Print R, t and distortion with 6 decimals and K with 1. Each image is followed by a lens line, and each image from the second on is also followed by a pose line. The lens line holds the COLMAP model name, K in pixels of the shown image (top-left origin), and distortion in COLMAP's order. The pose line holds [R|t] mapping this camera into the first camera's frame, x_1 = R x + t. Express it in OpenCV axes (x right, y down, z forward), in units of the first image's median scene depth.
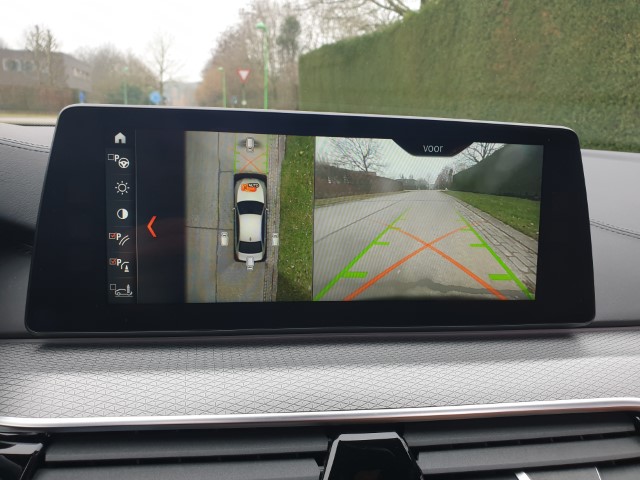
lens RADIAL K [[506.8, 0, 322.5], [0, 506.8, 240.5], [0, 0, 1]] dist [0.015051, -0.010471]
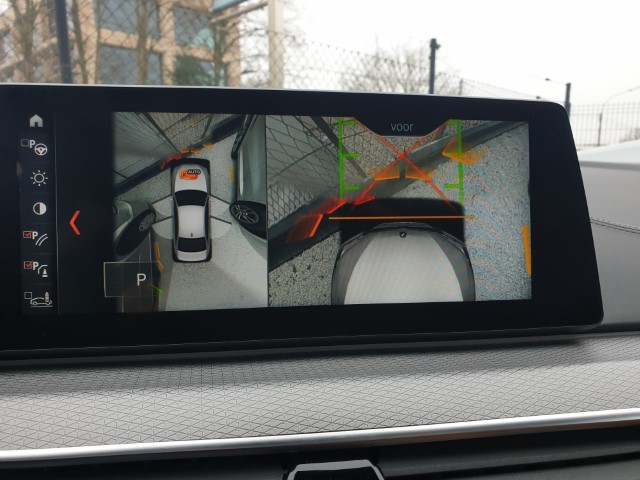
lens RADIAL K [[506.8, 0, 320.3], [0, 506.8, 244.9], [0, 0, 1]] dist [0.015051, -0.010471]
pose [[0.999326, -0.036401, -0.004826, 0.073903], [0.035868, 0.995824, -0.083955, 0.089444], [0.007862, 0.083725, 0.996458, 0.144594]]
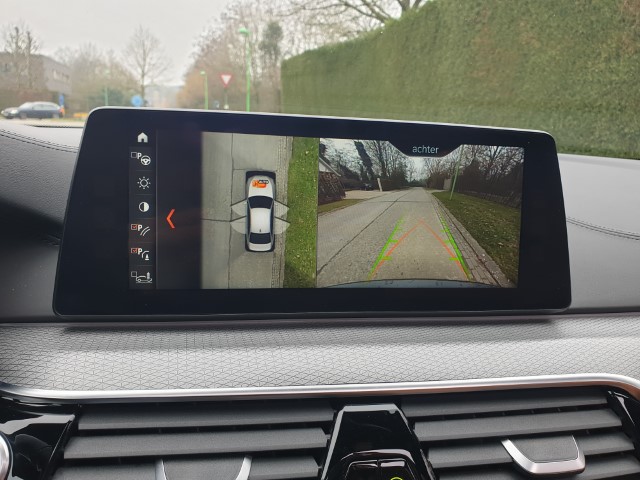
lens RADIAL K [[506.8, 0, 318.6], [0, 506.8, 236.4], [0, 0, 1]] dist [0.015051, -0.010471]
pose [[0.999585, 0.001976, 0.028740, -0.045466], [-0.001491, 0.999856, -0.016884, 0.026365], [-0.028769, 0.016835, 0.999444, -0.093265]]
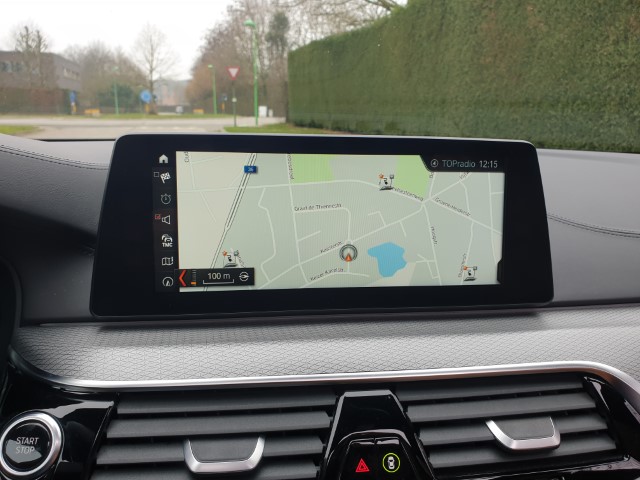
lens RADIAL K [[506.8, 0, 315.9], [0, 506.8, 229.2], [0, 0, 1]] dist [0.015051, -0.010471]
pose [[0.999797, -0.020003, 0.002580, -0.027690], [0.020030, 0.999740, -0.010856, -0.008042], [-0.002362, 0.010905, 0.999938, -0.223273]]
